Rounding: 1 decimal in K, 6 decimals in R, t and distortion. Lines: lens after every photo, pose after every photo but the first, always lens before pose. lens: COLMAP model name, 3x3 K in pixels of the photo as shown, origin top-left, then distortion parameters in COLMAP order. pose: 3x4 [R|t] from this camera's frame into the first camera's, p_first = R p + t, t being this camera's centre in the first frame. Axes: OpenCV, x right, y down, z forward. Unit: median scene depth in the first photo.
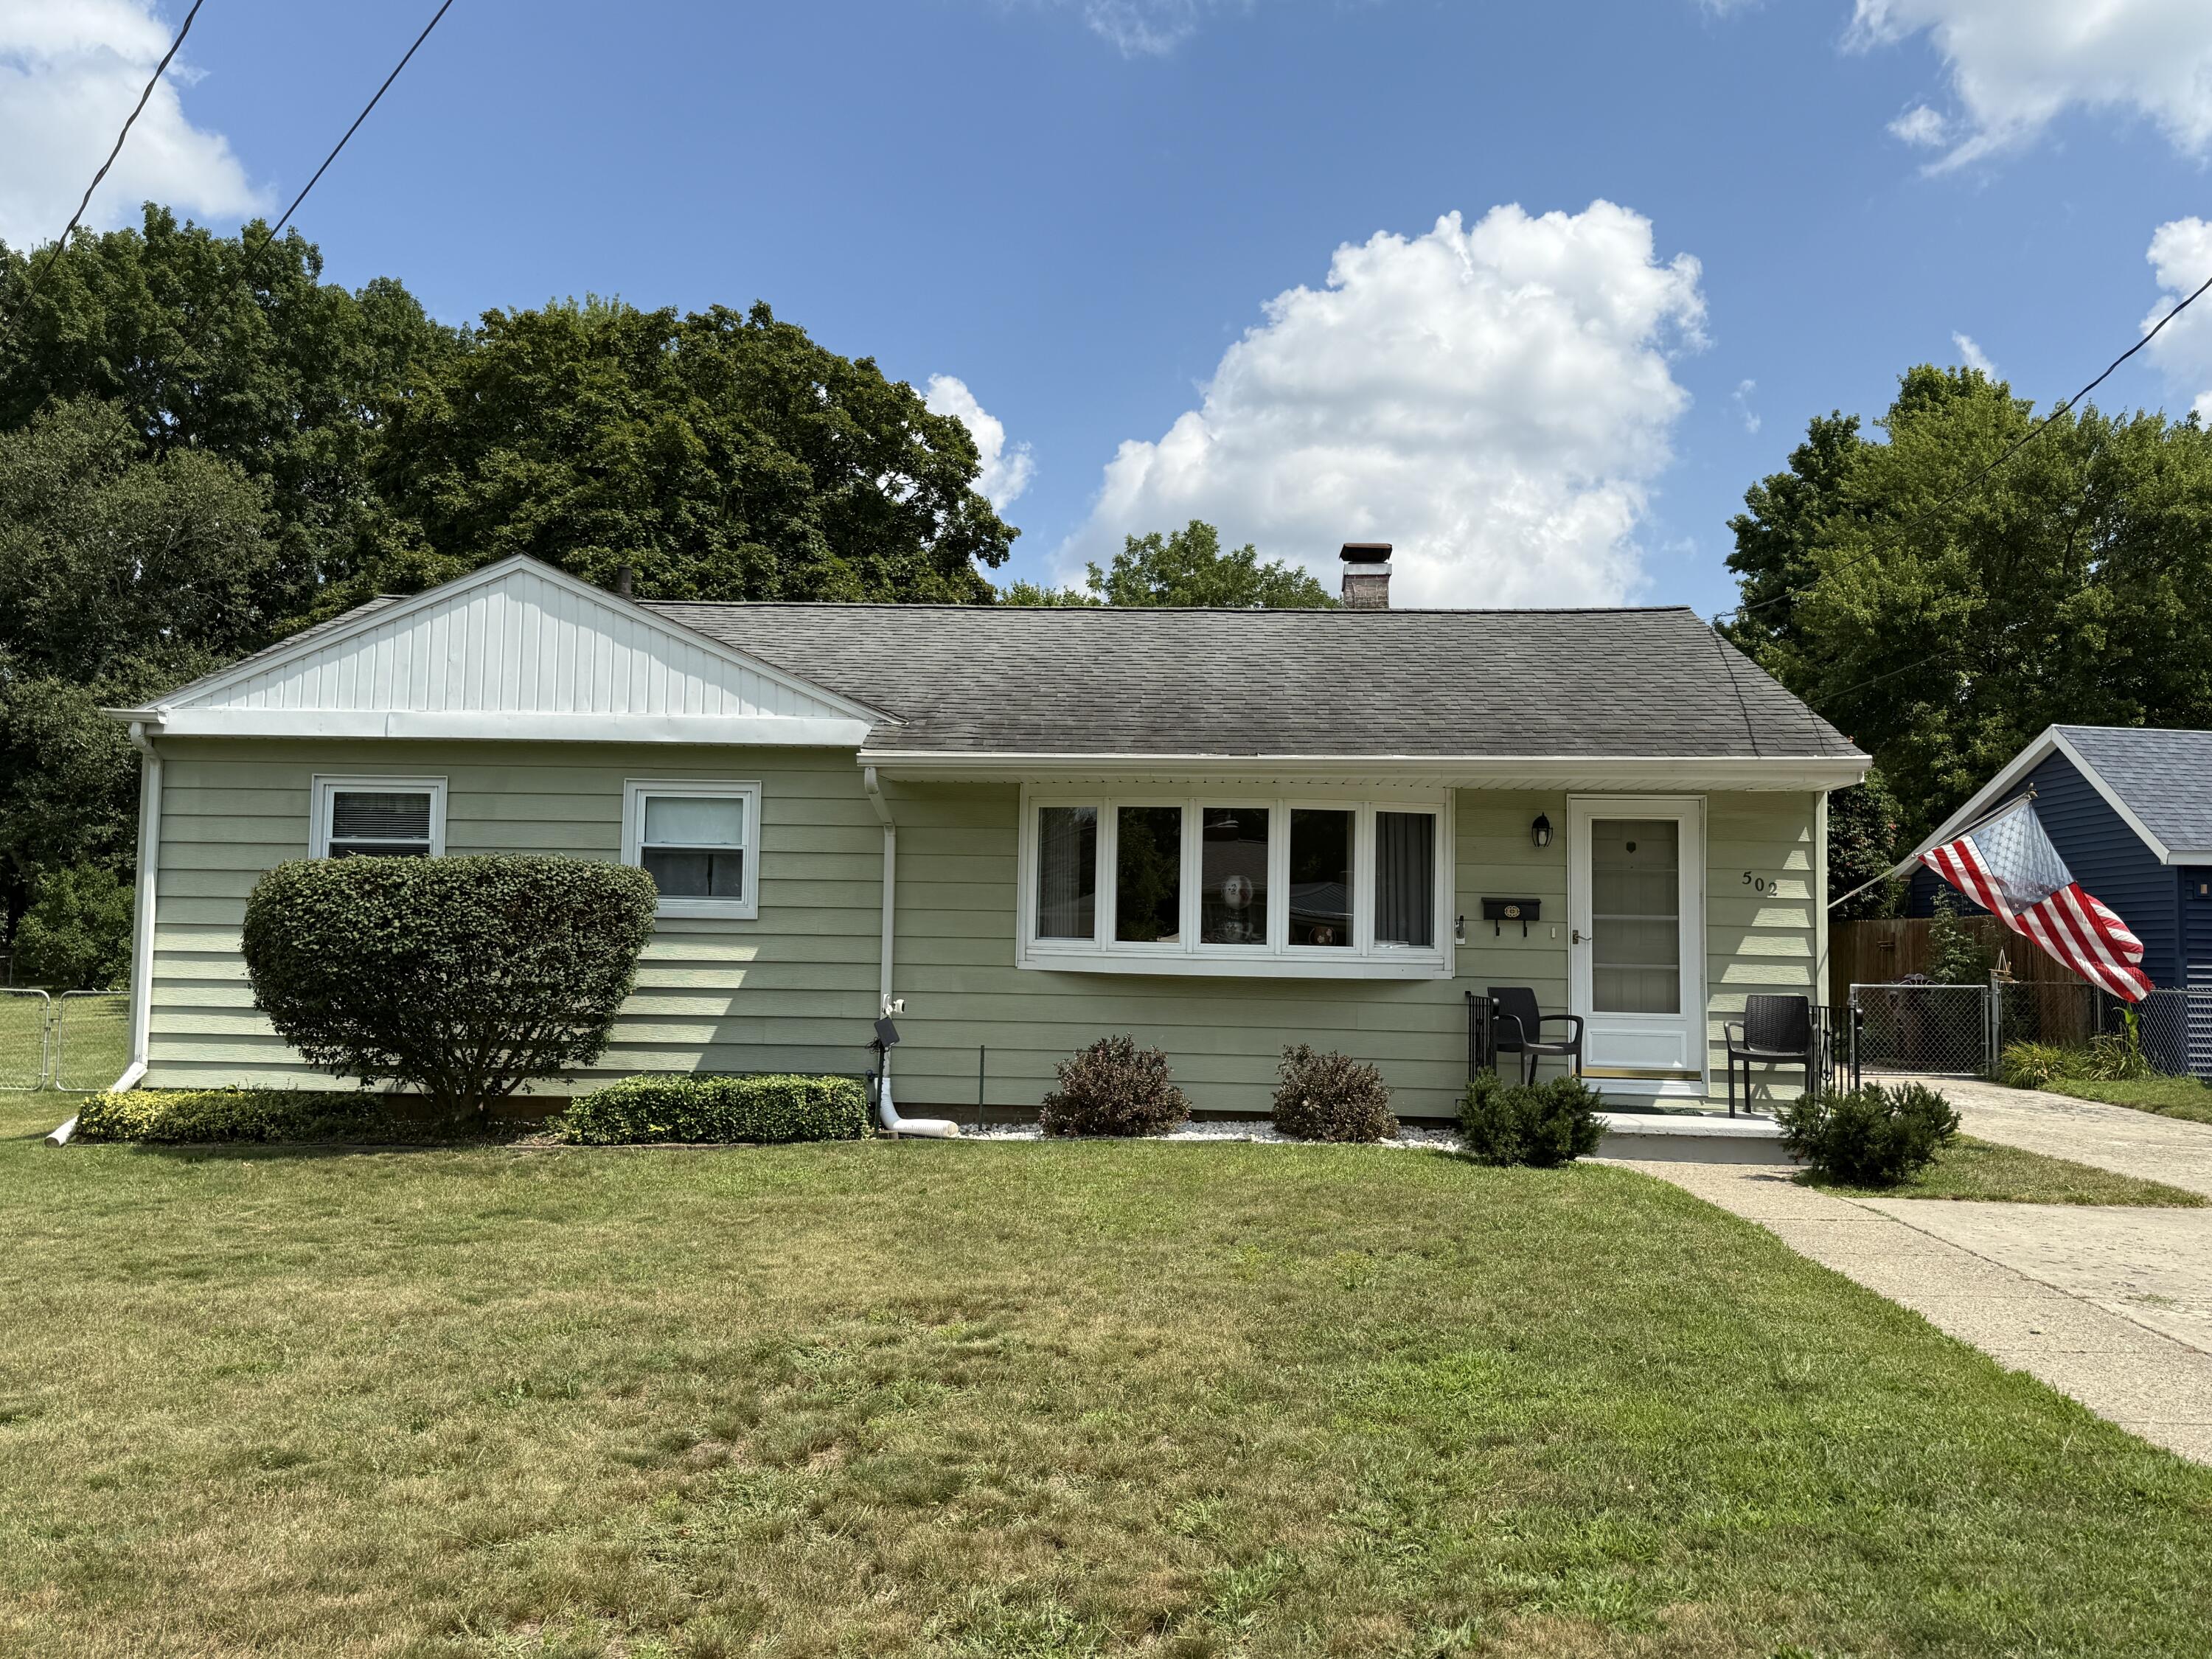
lens RADIAL K [[1828.0, 0, 1106.3], [0, 1828.0, 817.7], [0, 0, 1]] dist [0.081396, -0.080580]
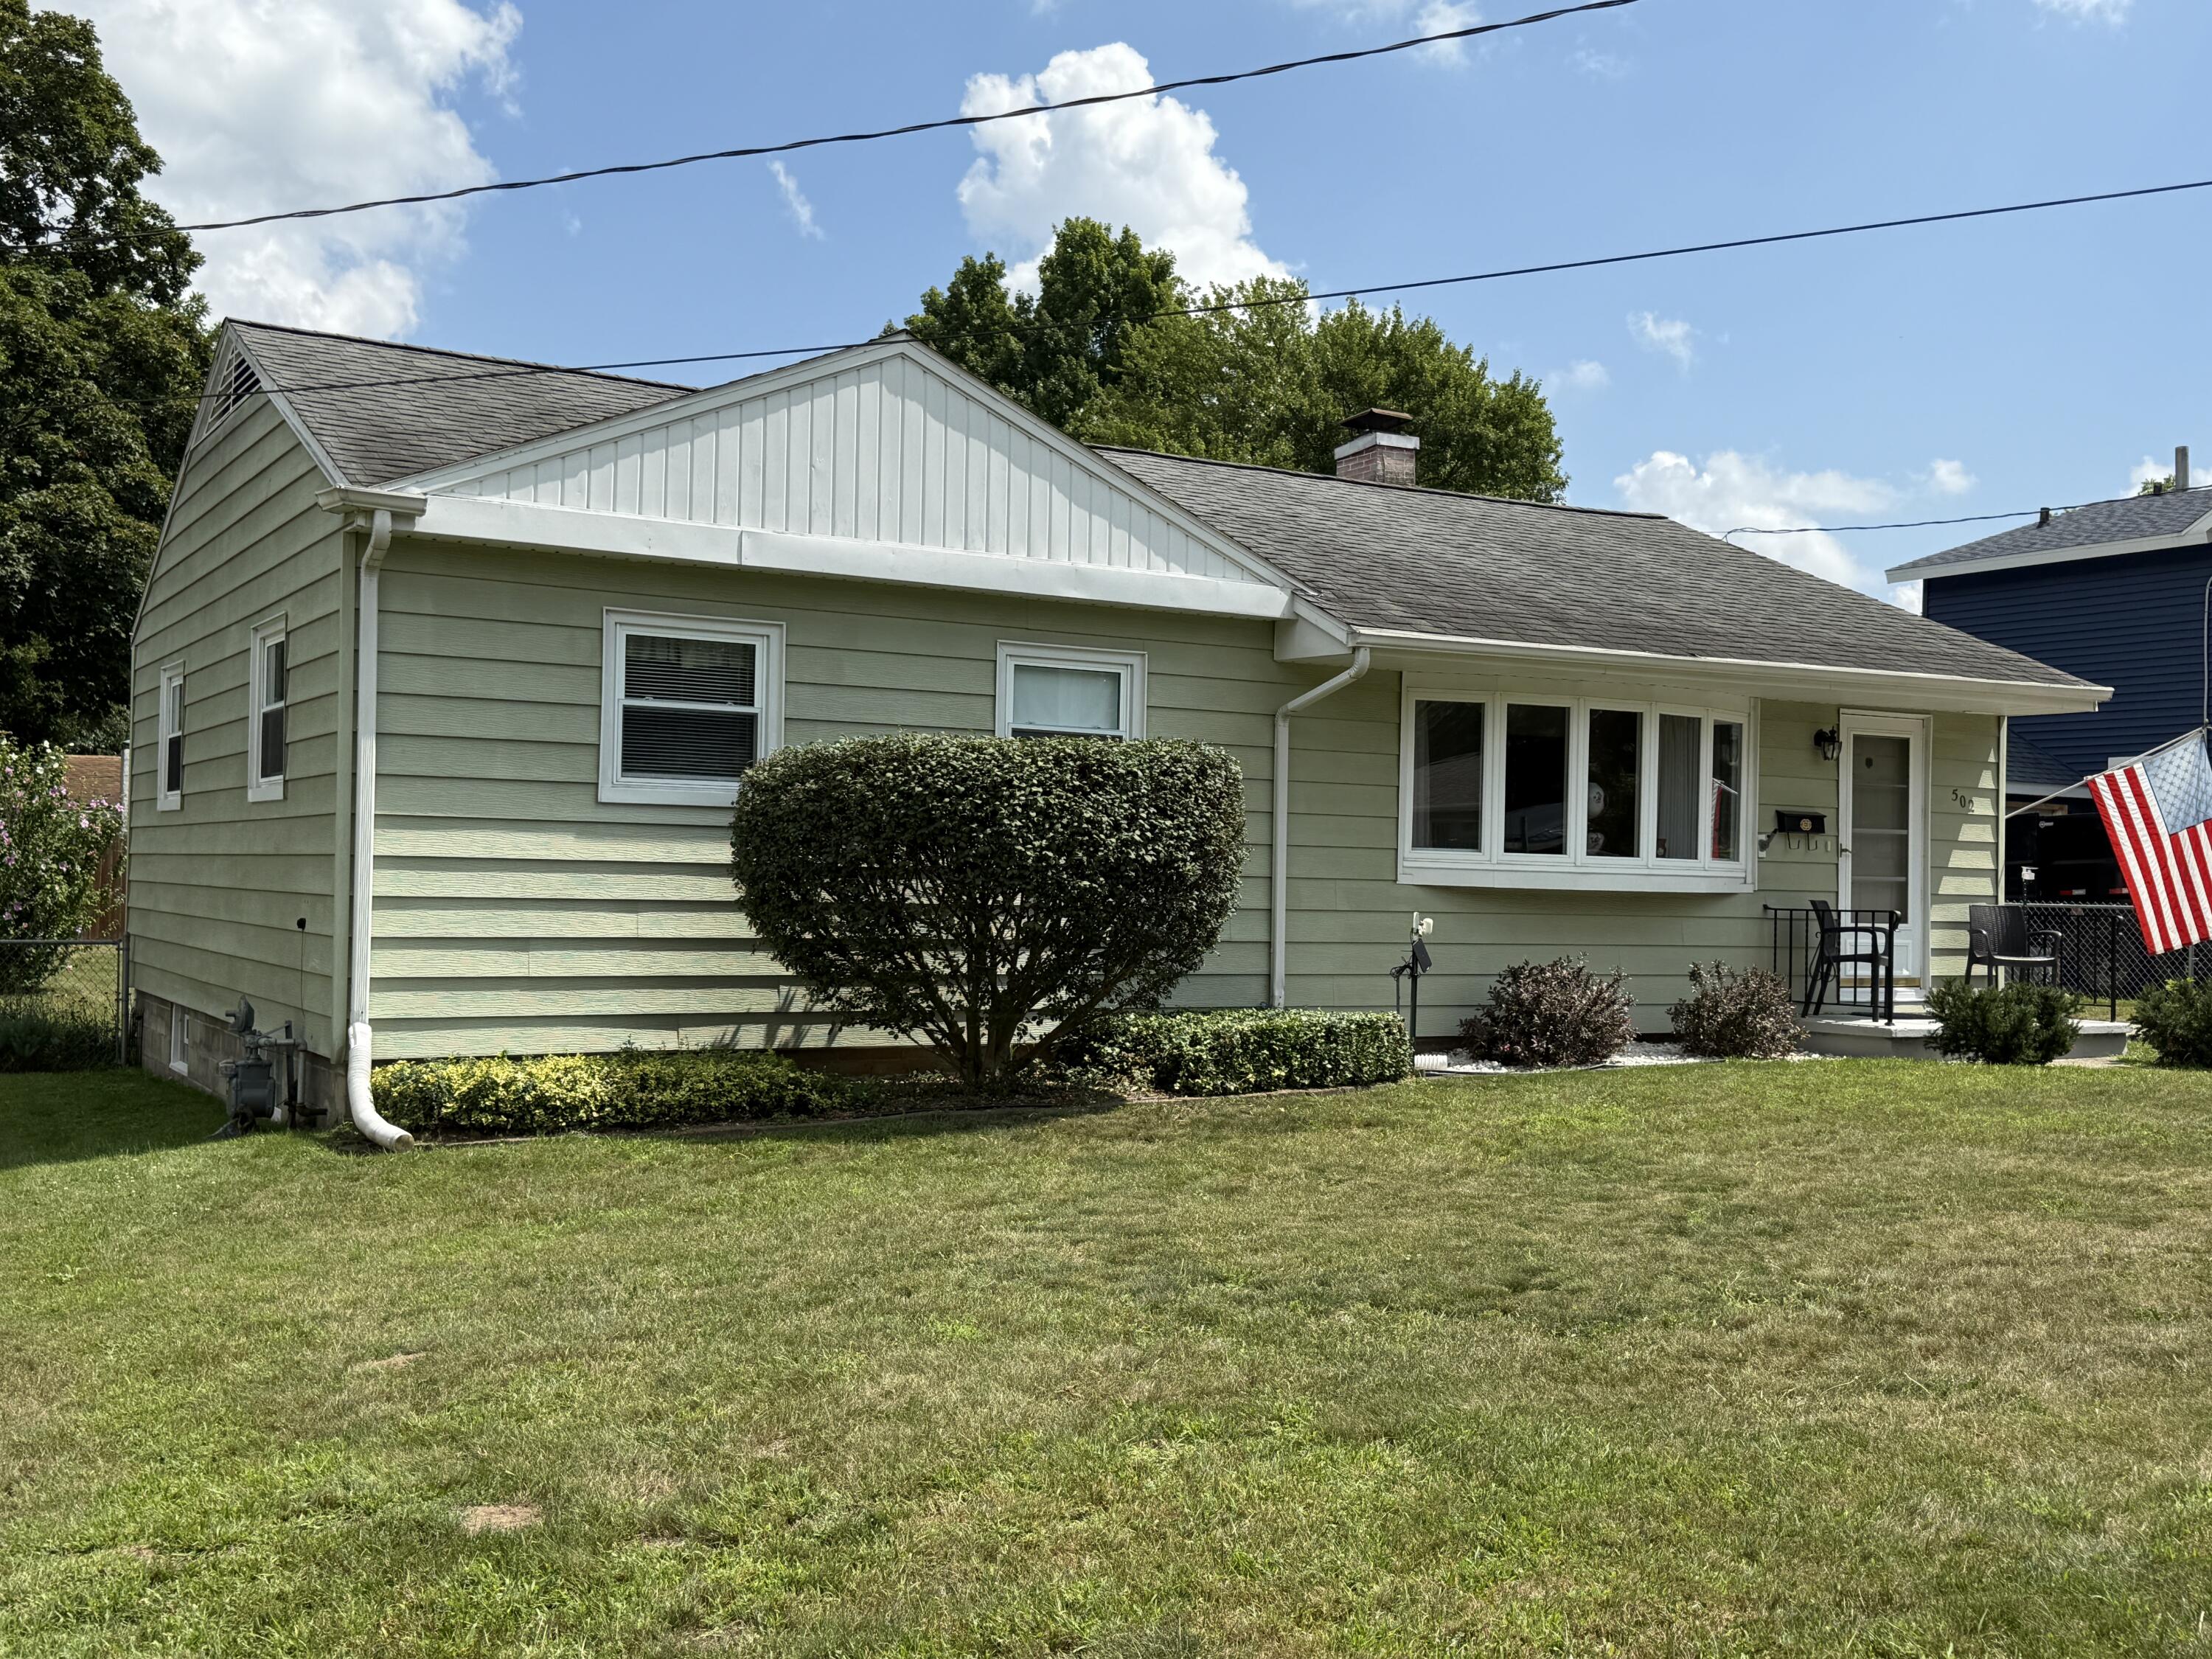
lens RADIAL K [[2257.8, 0, 1121.4], [0, 2257.8, 836.5], [0, 0, 1]] dist [0.066172, 0.000000]
pose [[0.829168, 0.009248, 0.558923, -0.774038], [-0.045746, 0.997632, 0.051358, 0.010623], [-0.557125, -0.068153, 0.827627, 0.174934]]
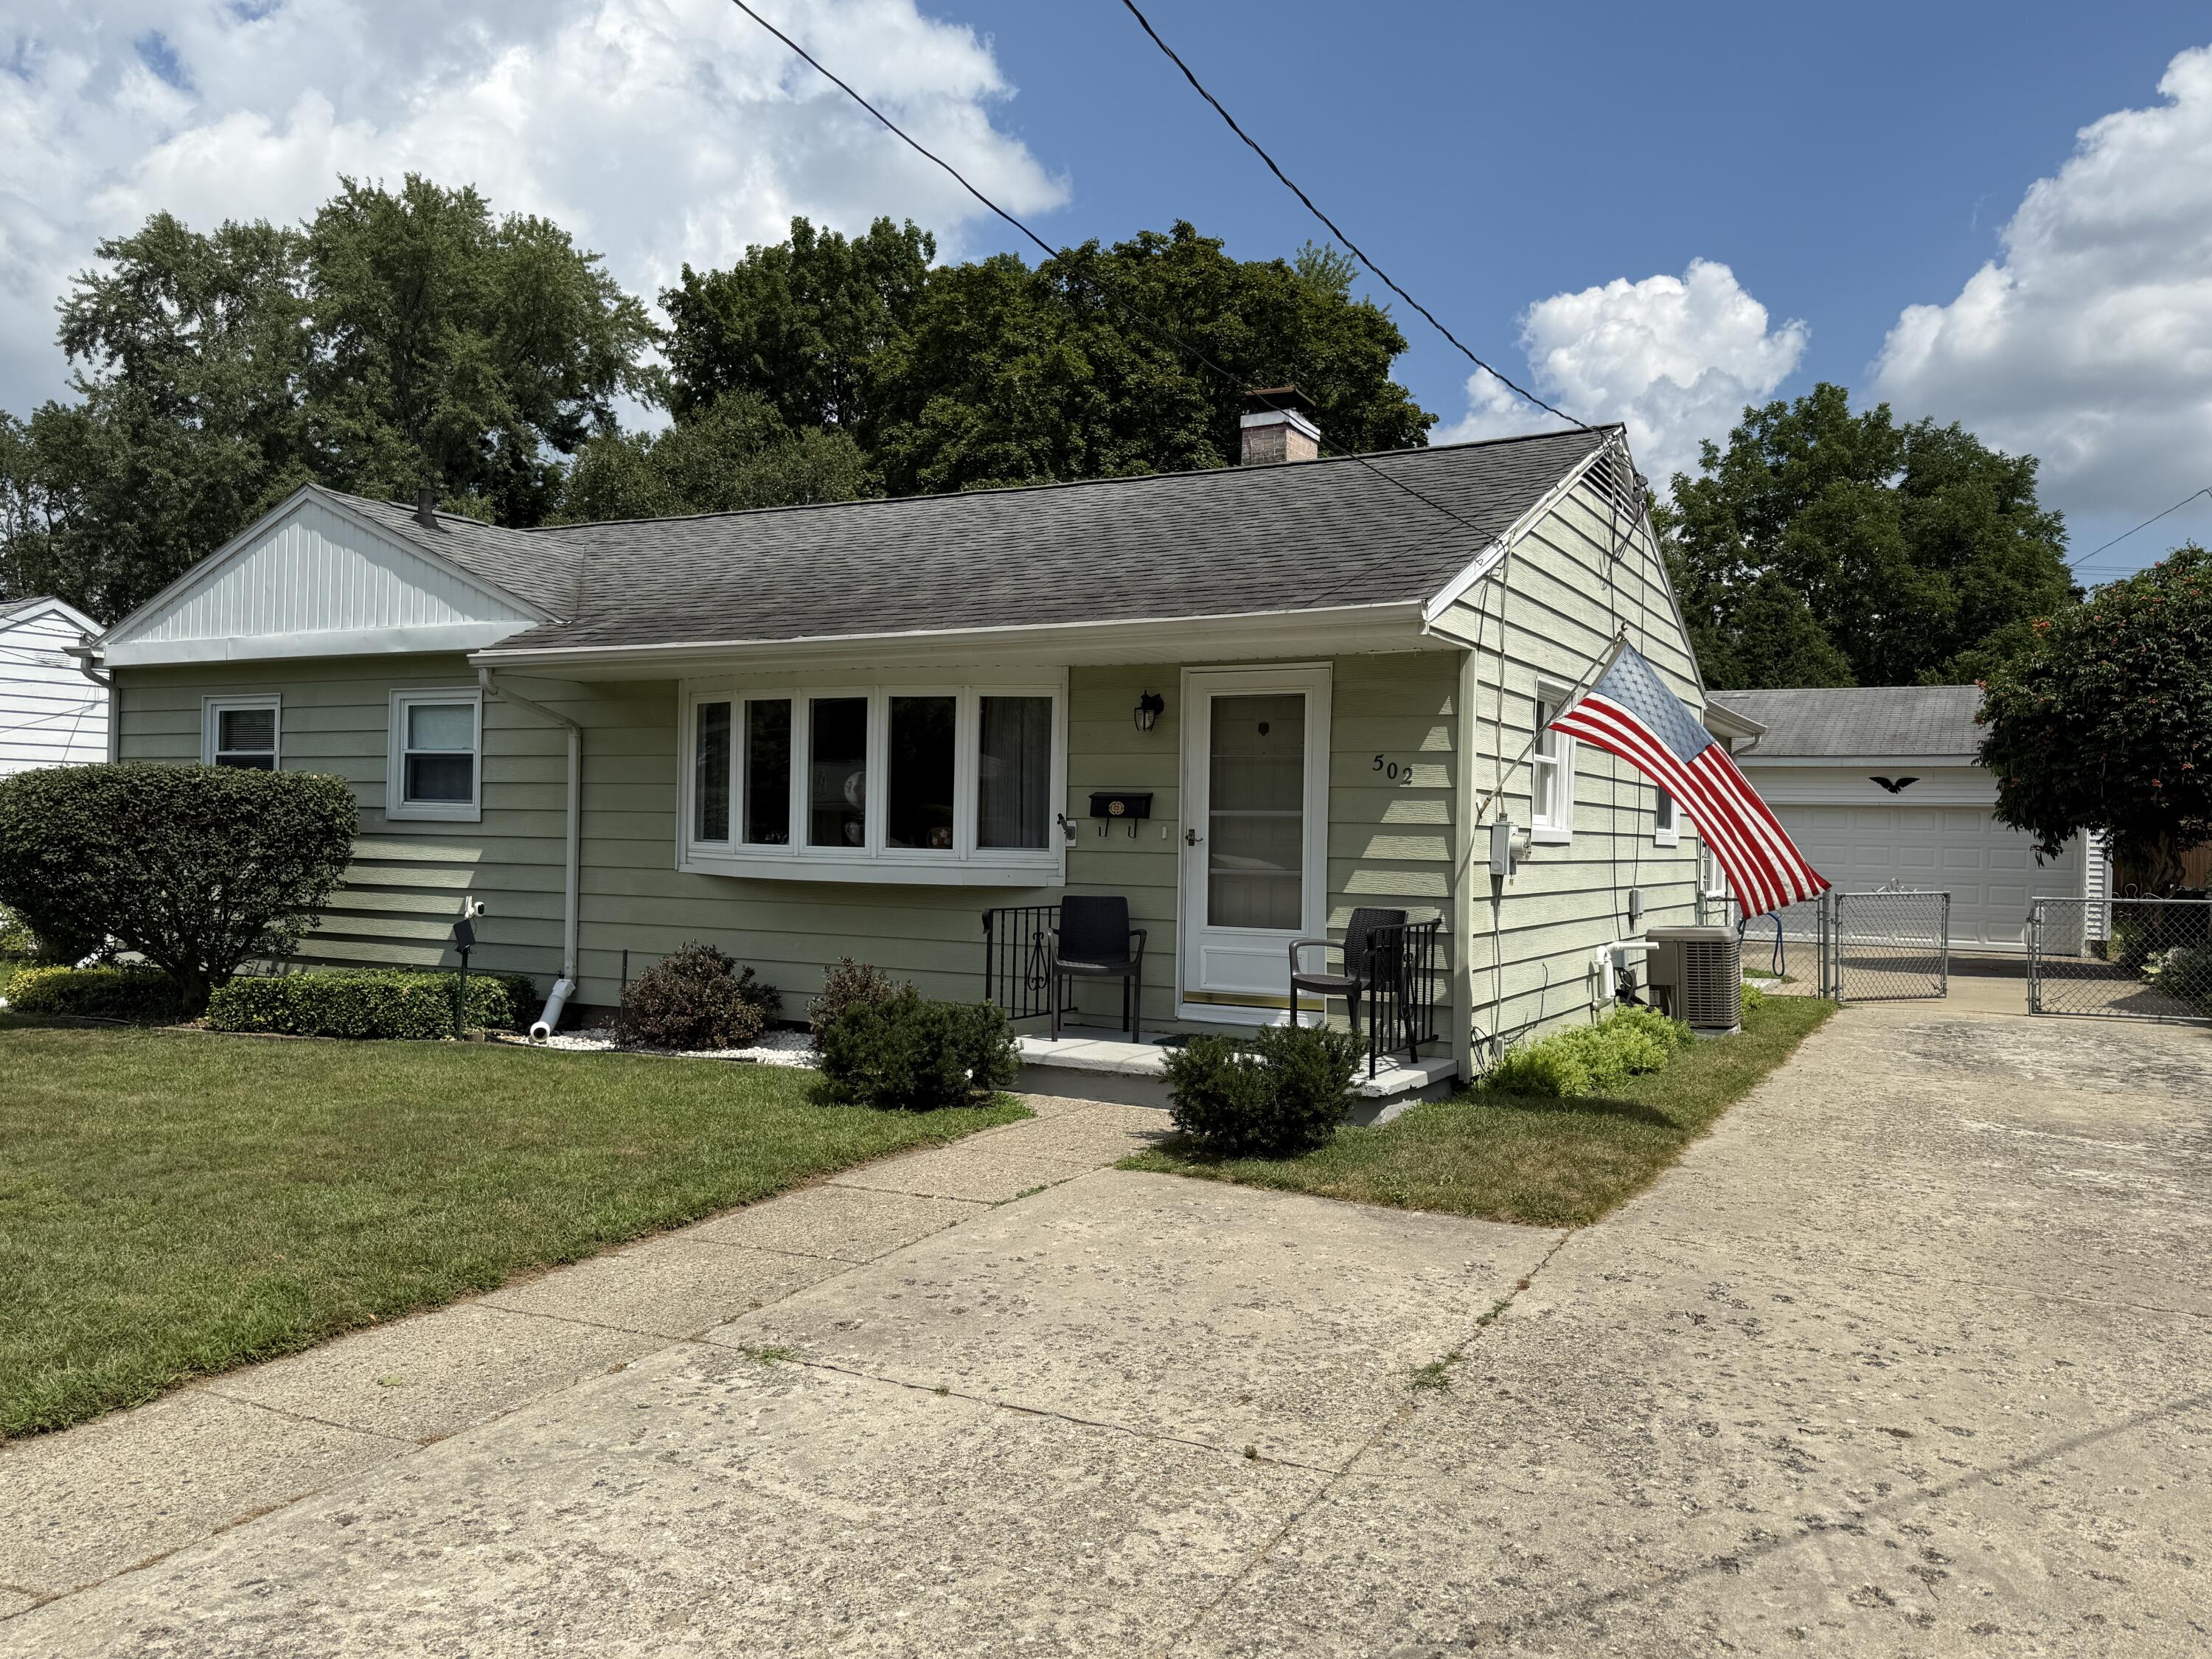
lens RADIAL K [[1729.2, 0, 1113.1], [0, 1729.2, 836.3], [0, 0, 1]] dist [0.059353, -0.022157]
pose [[0.909737, -0.002039, -0.415180, 0.546029], [0.027645, 0.998066, 0.055675, 0.019107], [0.414264, -0.062127, 0.908034, 0.262526]]
